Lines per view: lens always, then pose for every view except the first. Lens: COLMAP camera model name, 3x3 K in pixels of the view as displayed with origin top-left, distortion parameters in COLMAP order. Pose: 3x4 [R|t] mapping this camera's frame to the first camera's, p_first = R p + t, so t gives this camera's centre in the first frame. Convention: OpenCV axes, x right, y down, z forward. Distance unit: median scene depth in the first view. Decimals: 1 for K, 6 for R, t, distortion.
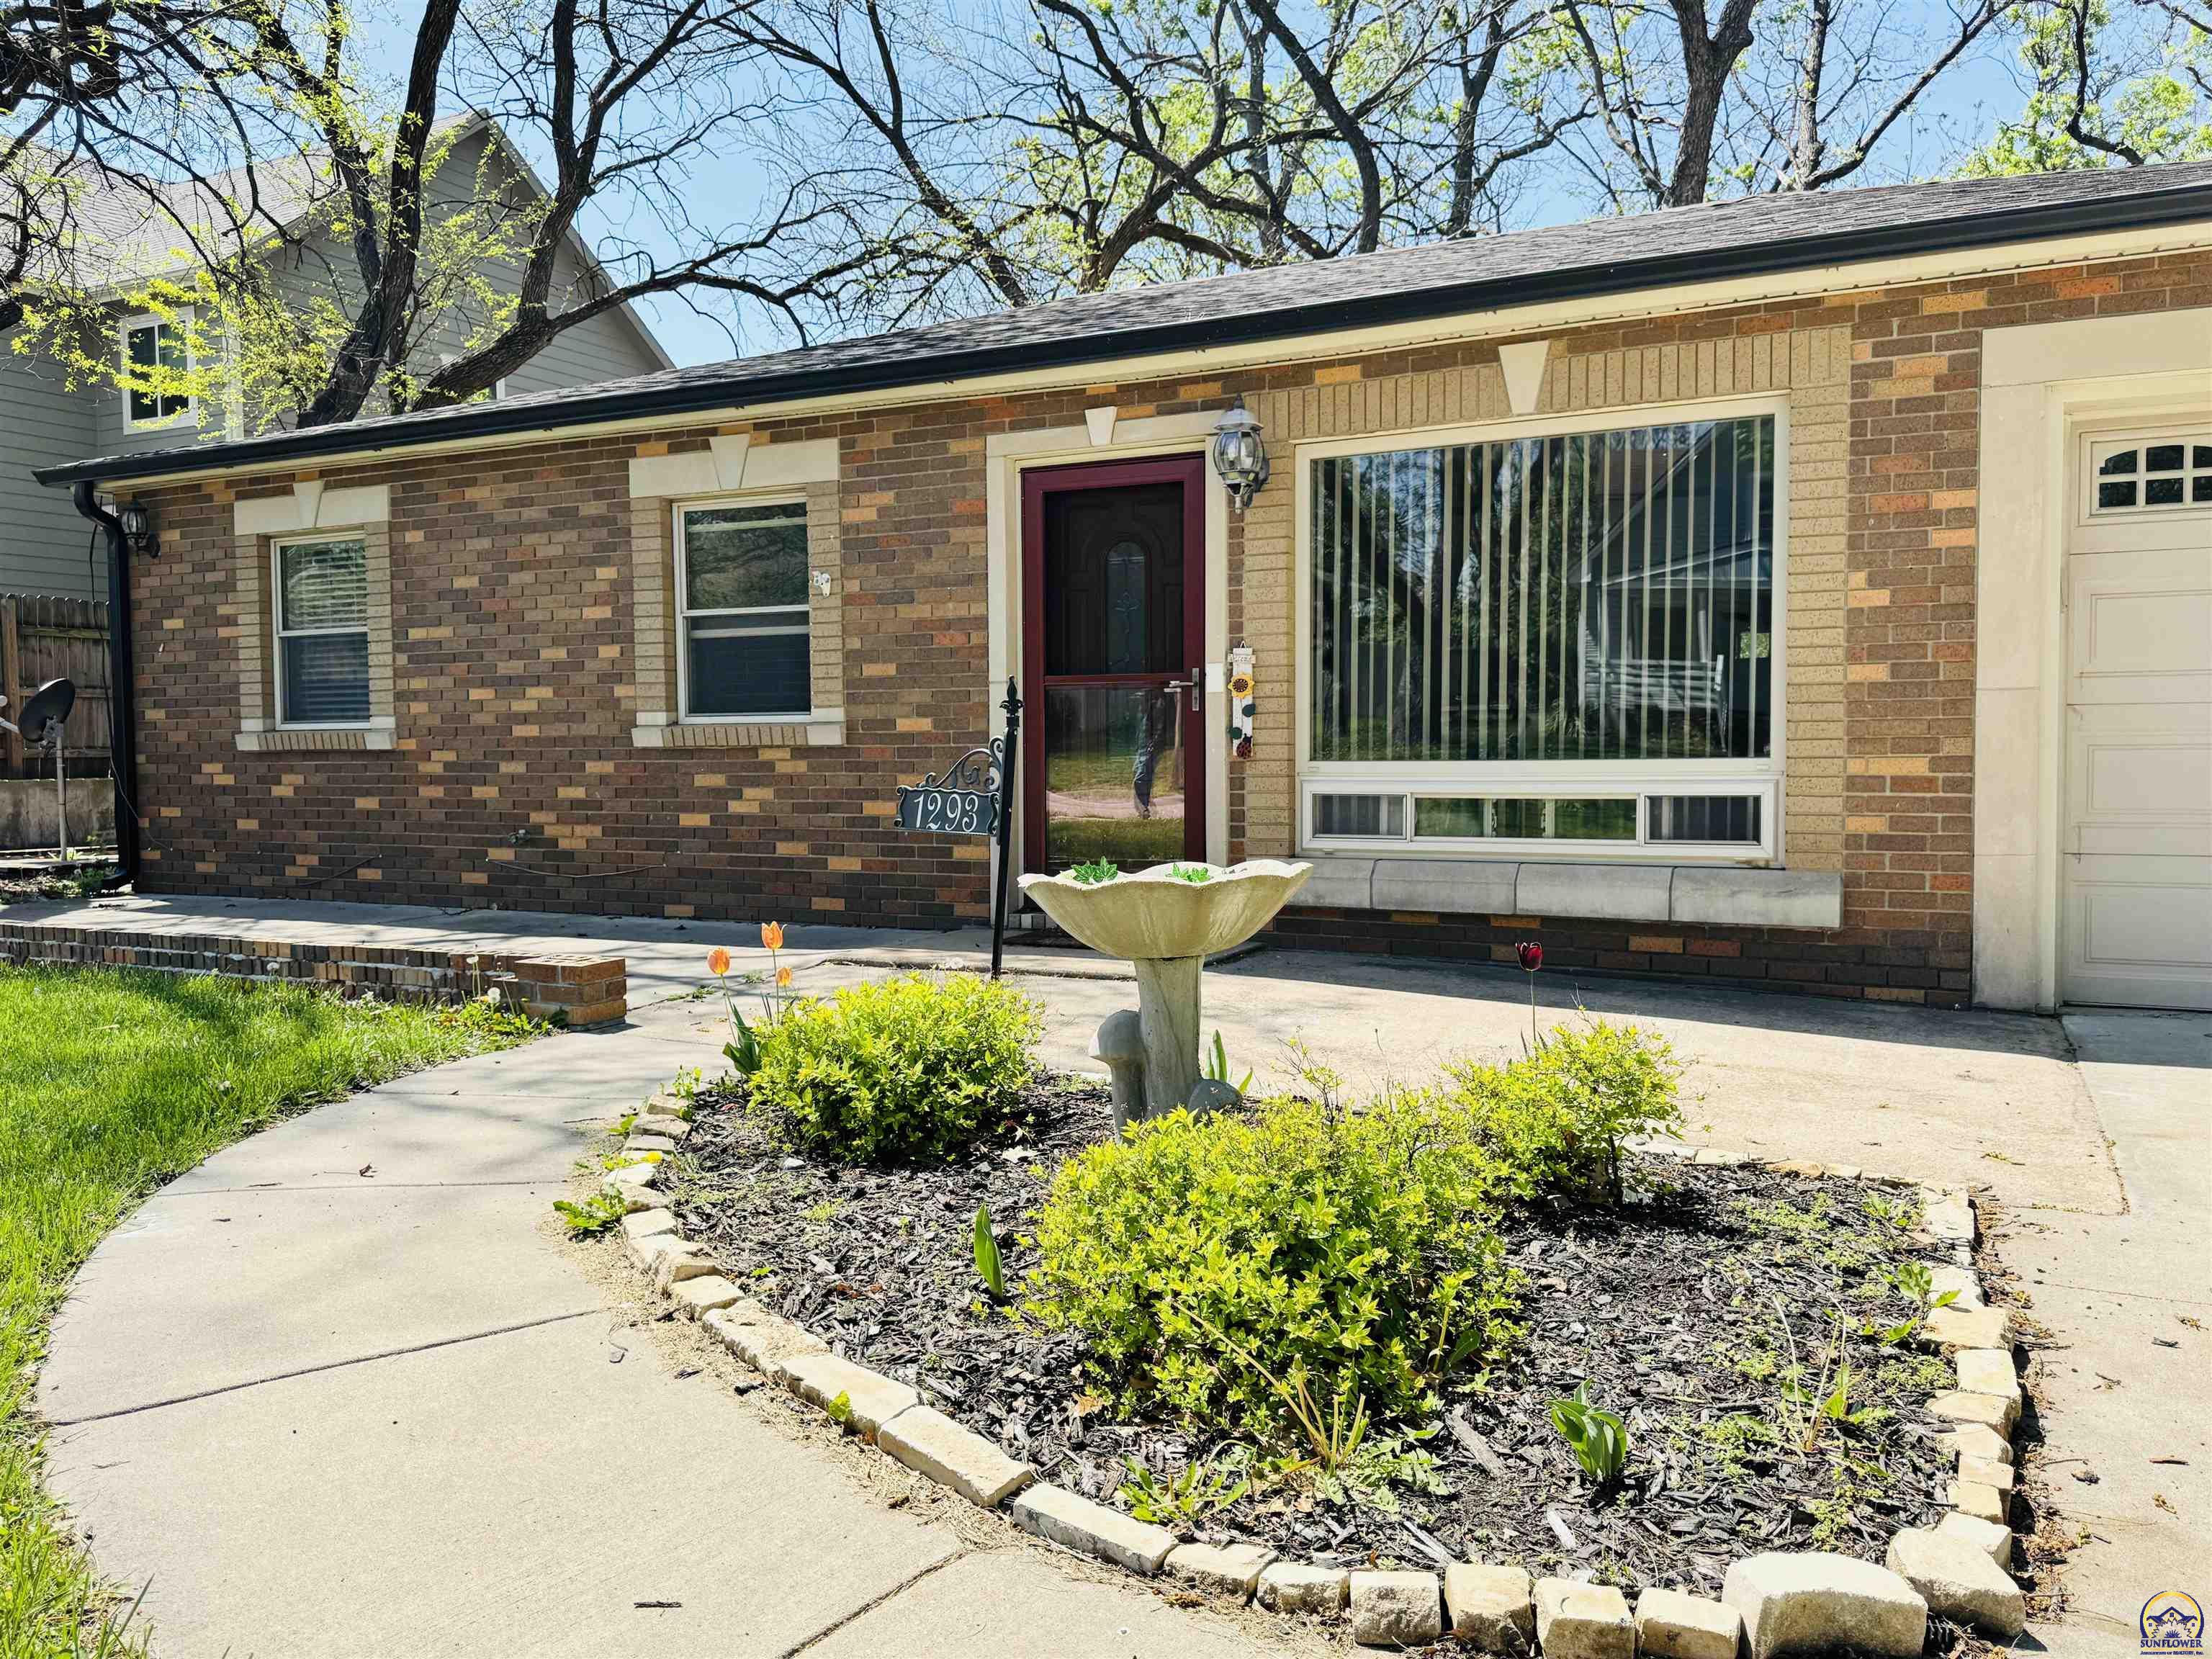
lens RADIAL K [[1667.5, 0, 1098.5], [0, 1667.5, 830.4], [0, 0, 1]] dist [0.064756, -0.049914]
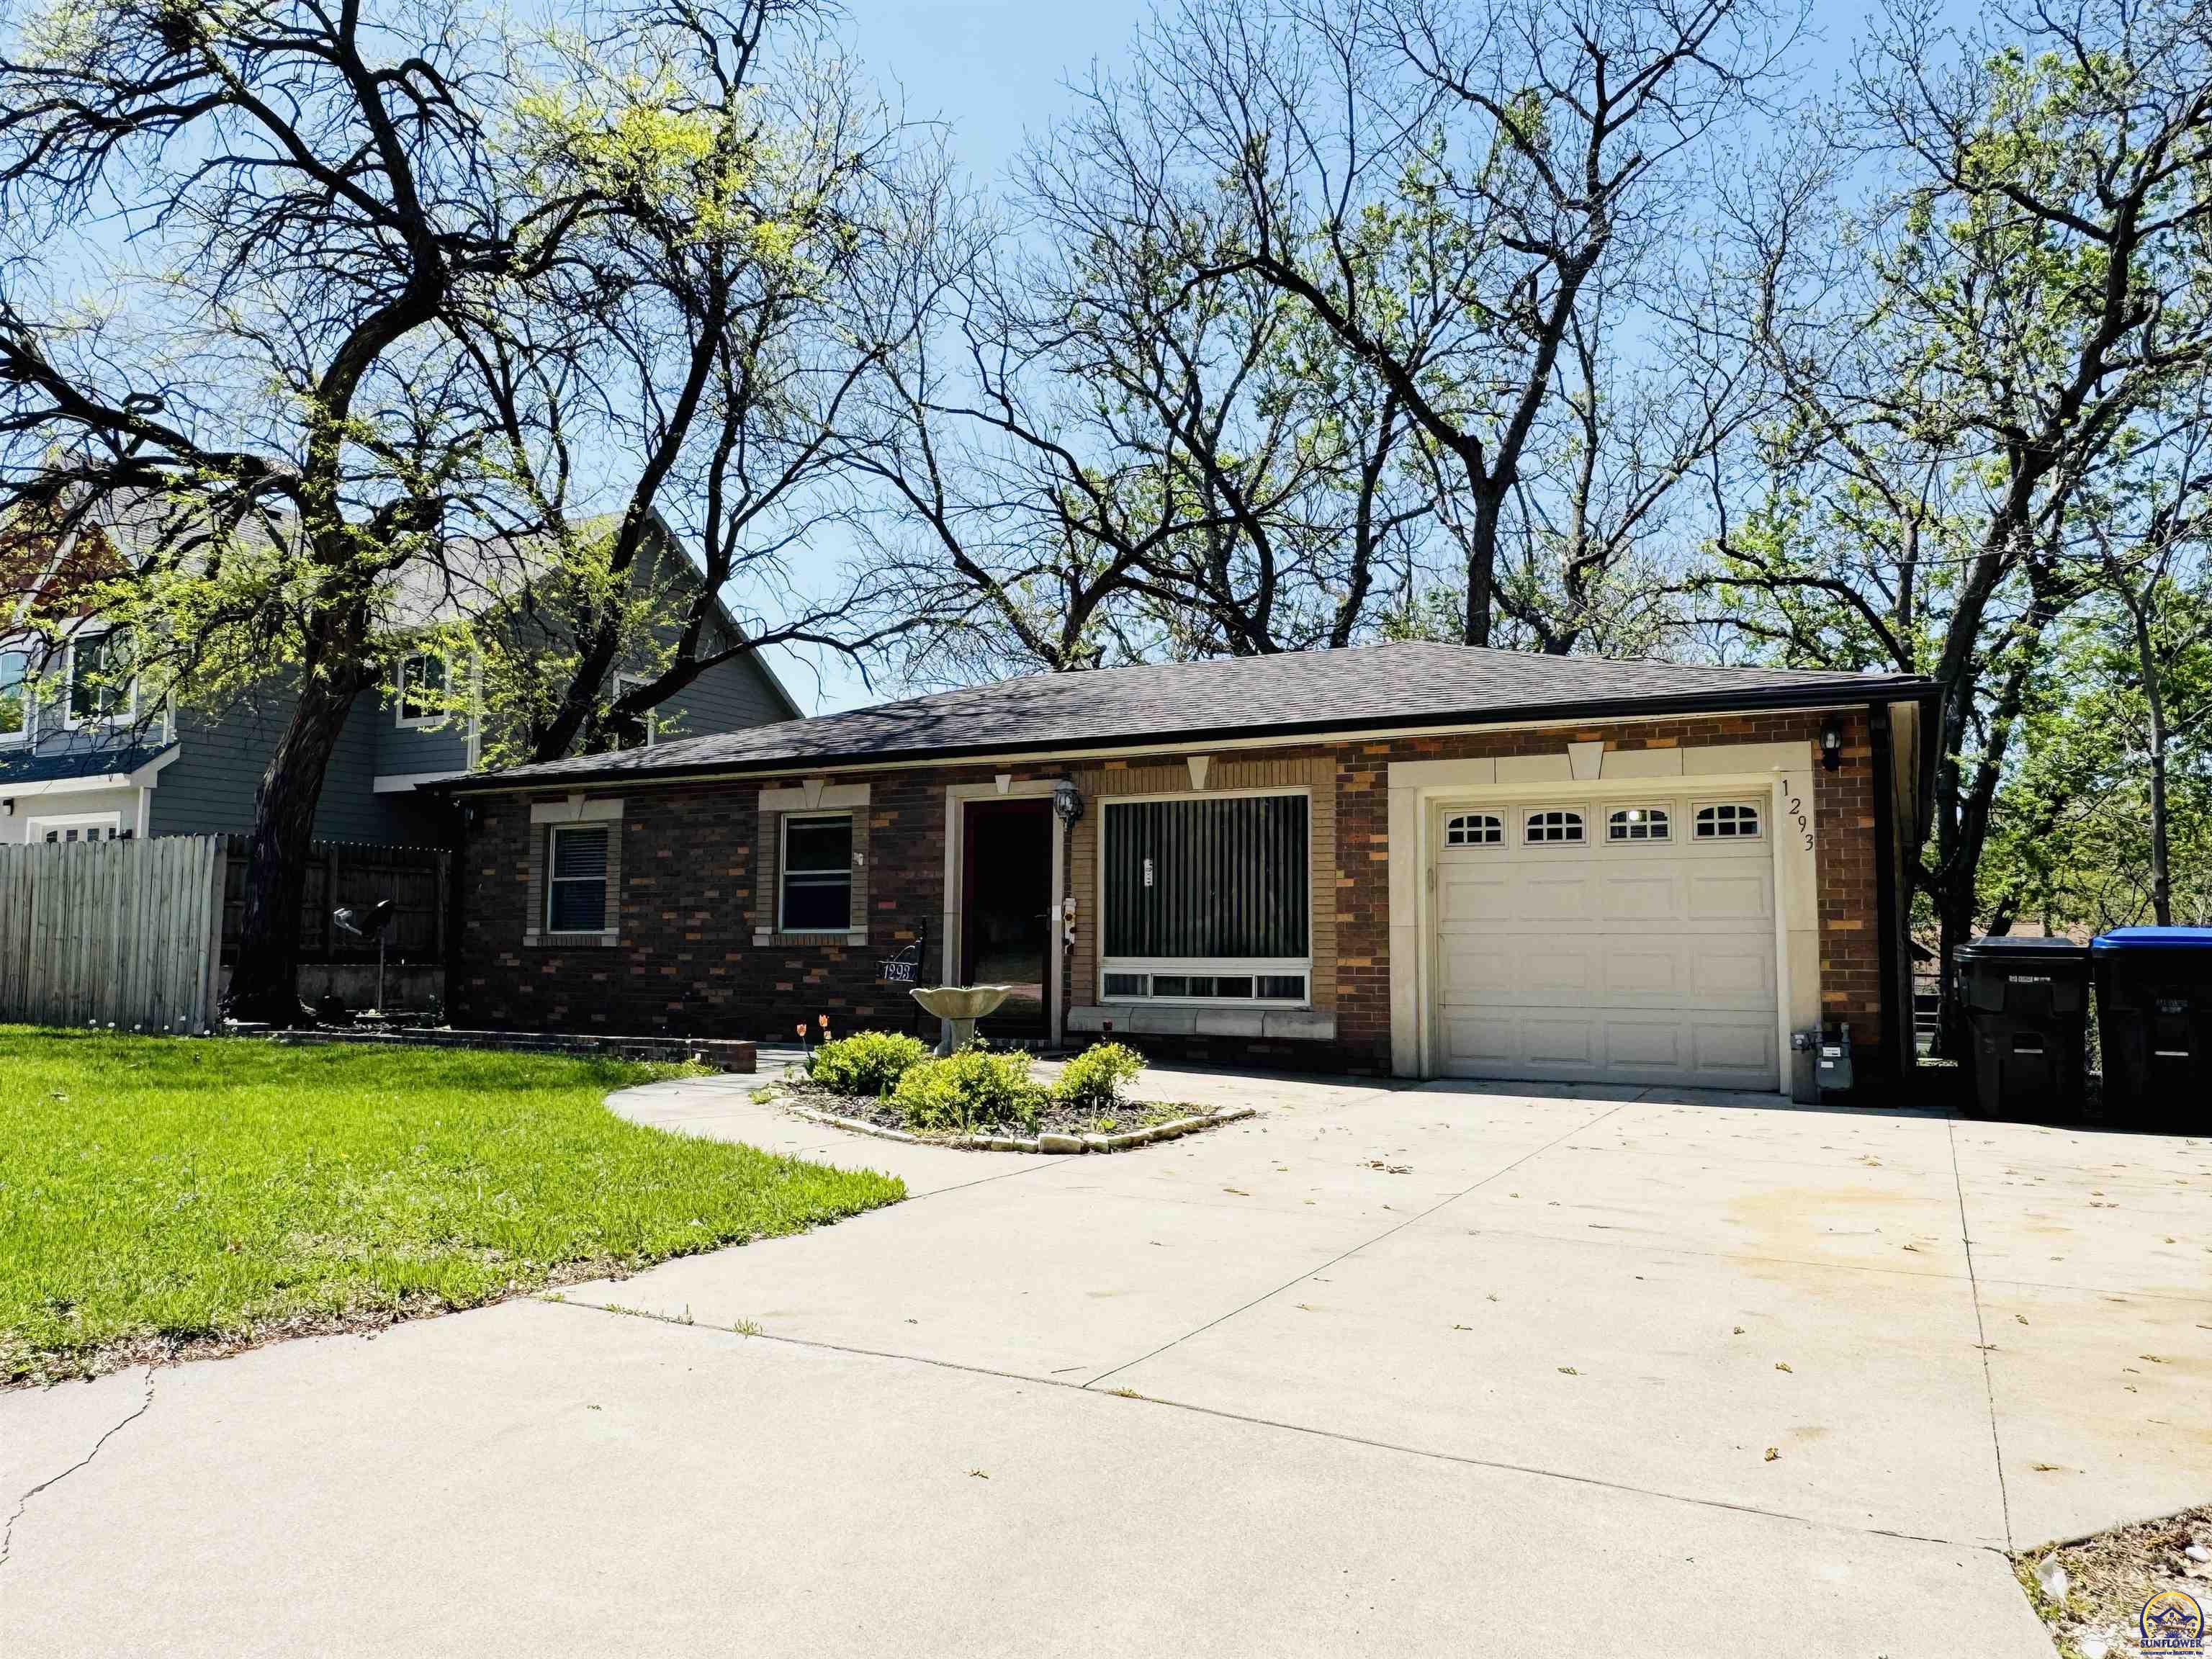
lens RADIAL K [[1529.9, 0, 1109.9], [0, 1529.9, 844.5], [0, 0, 1]] dist [0.003844, 0.000253]
pose [[0.999776, 0.012732, -0.016931, 0.139328], [-0.014730, 0.992215, -0.123666, 0.041712], [0.015225, 0.123888, 0.992179, -0.673760]]
